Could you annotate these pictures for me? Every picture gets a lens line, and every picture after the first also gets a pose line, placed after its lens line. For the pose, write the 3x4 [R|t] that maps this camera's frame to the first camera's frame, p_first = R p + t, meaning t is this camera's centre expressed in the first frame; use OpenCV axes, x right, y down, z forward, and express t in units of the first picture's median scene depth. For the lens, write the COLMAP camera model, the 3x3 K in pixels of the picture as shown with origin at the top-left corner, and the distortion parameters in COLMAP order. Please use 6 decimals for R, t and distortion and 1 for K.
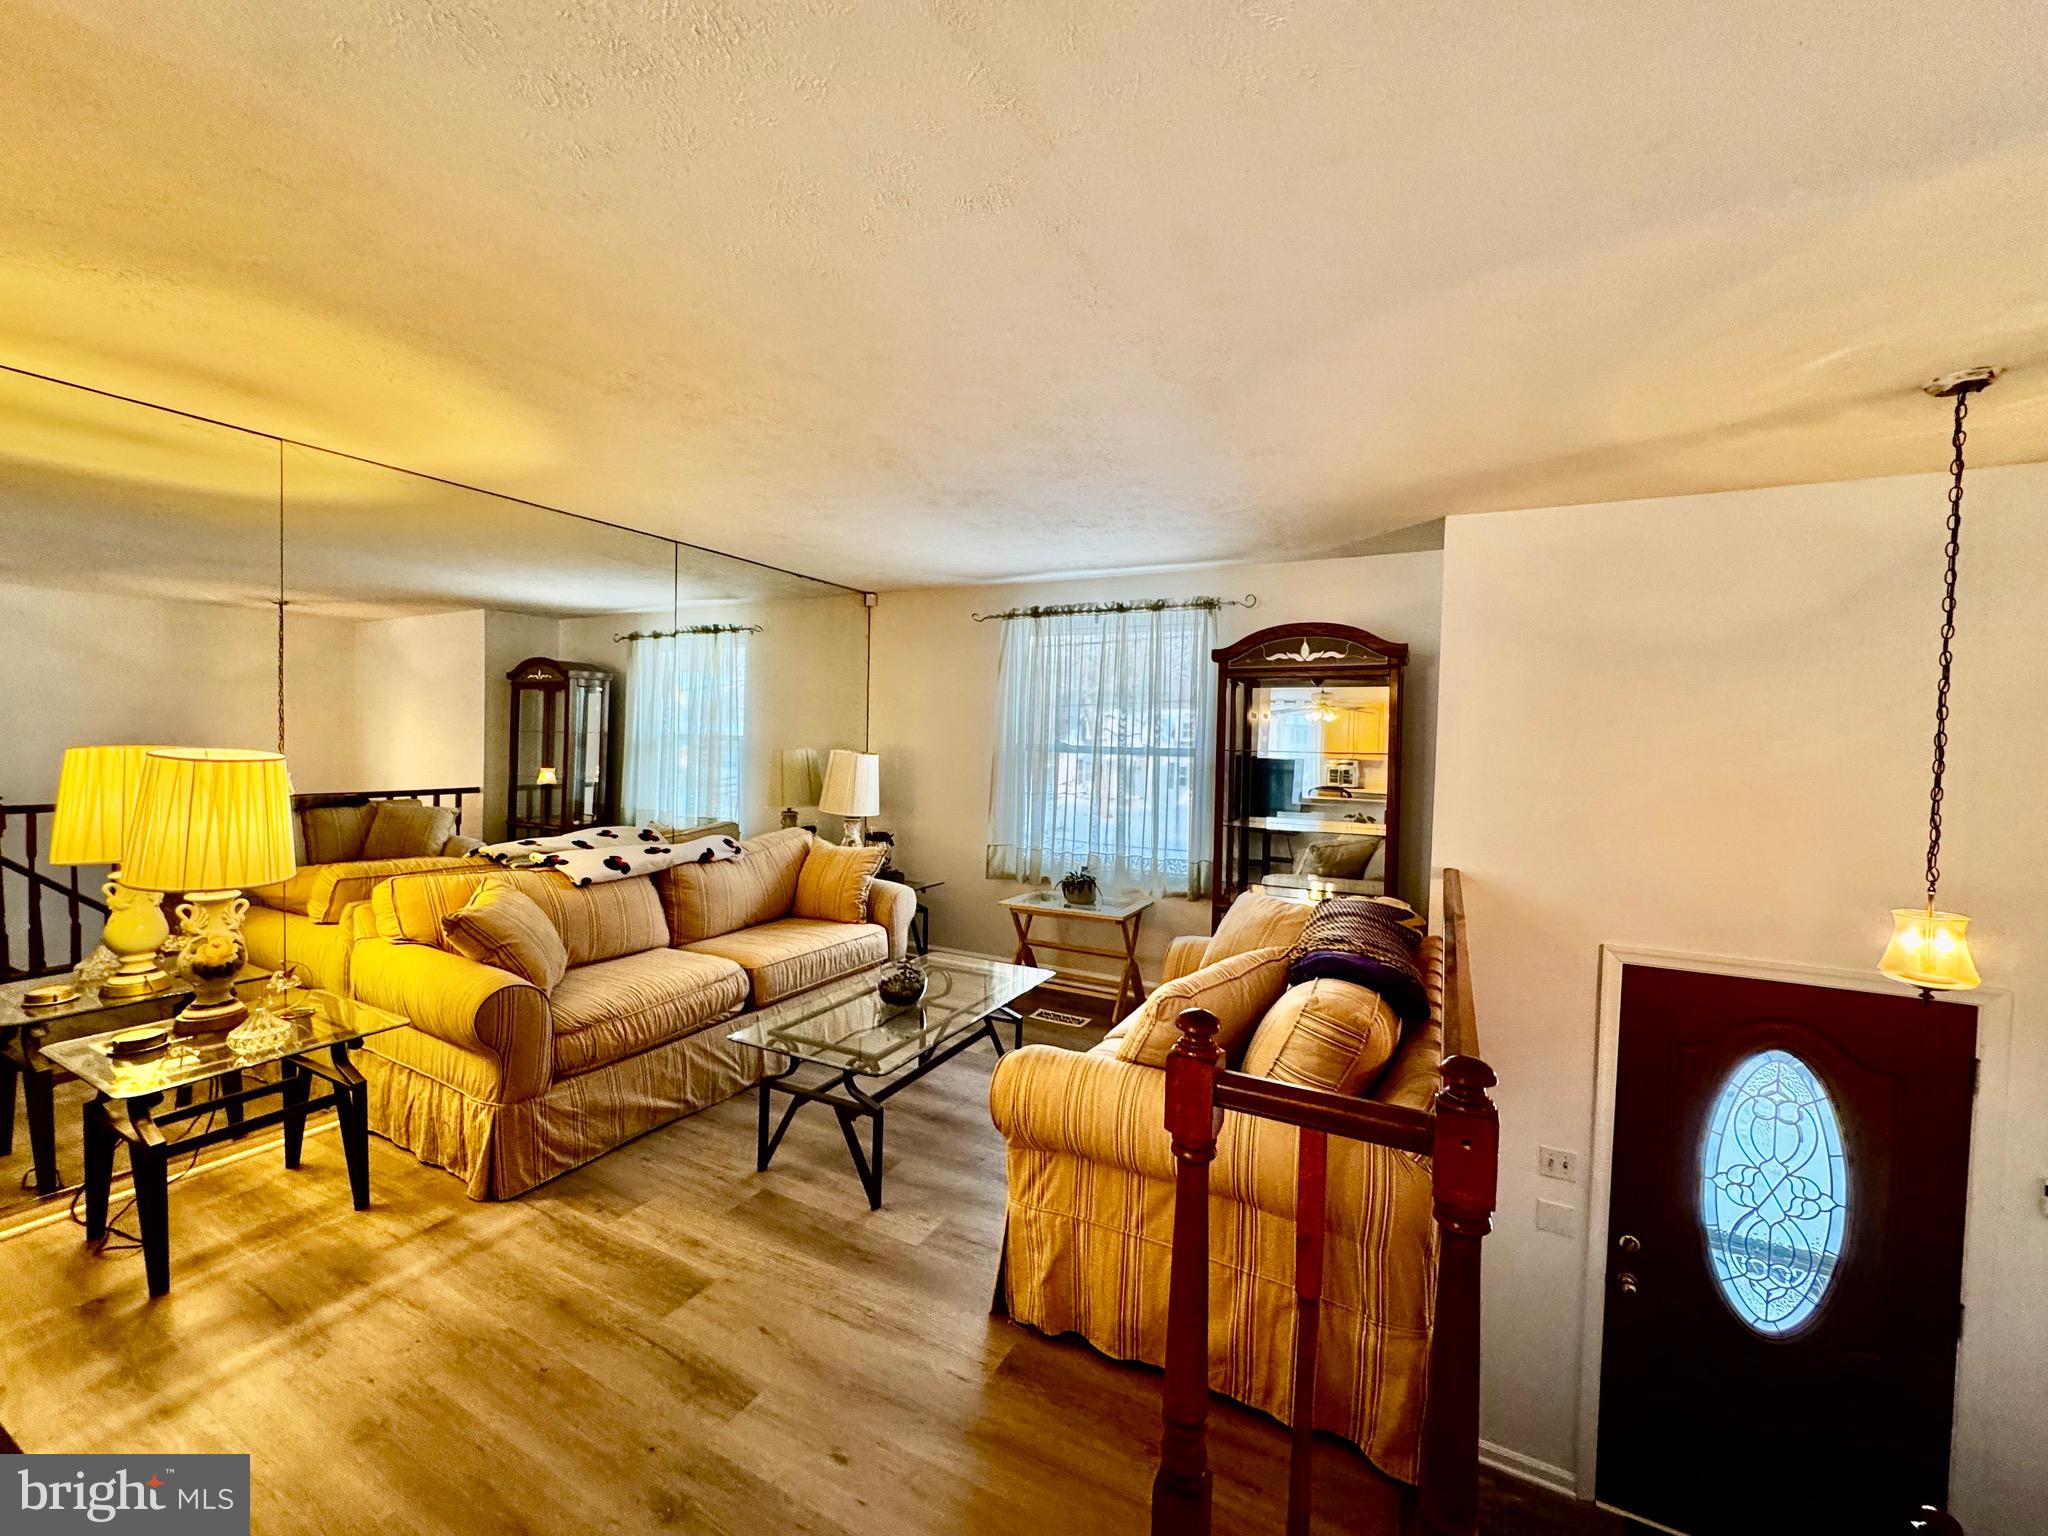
lens RADIAL K [[818.9, 0, 1024.0], [0, 818.9, 768.0], [0, 0, 1]] dist [-0.001300, 0.000237]
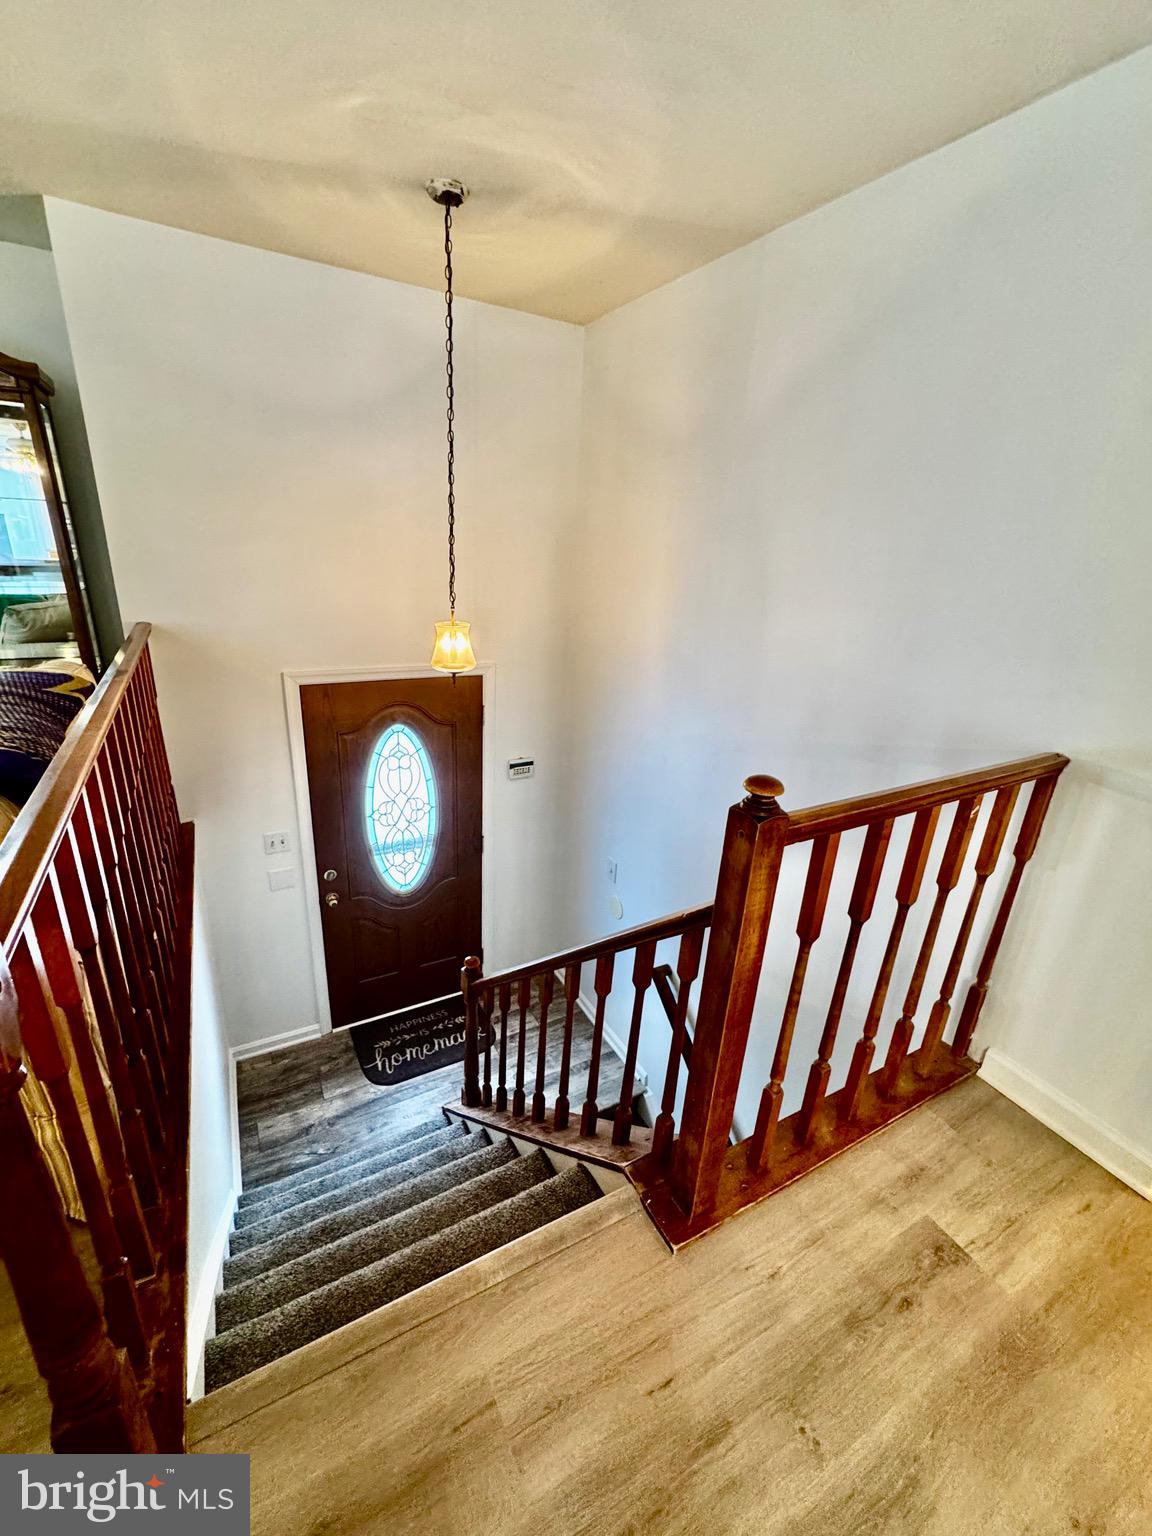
lens RADIAL K [[634.3, 0, 578.5], [0, 634.3, 769.7], [0, 0, 1]] dist [-0.000244, 0.000038]
pose [[0.552285, -0.280204, 0.785154, 0.174663], [-0.012989, 0.938814, 0.344179, 0.018016], [-0.833554, -0.200283, 0.514854, 0.108189]]
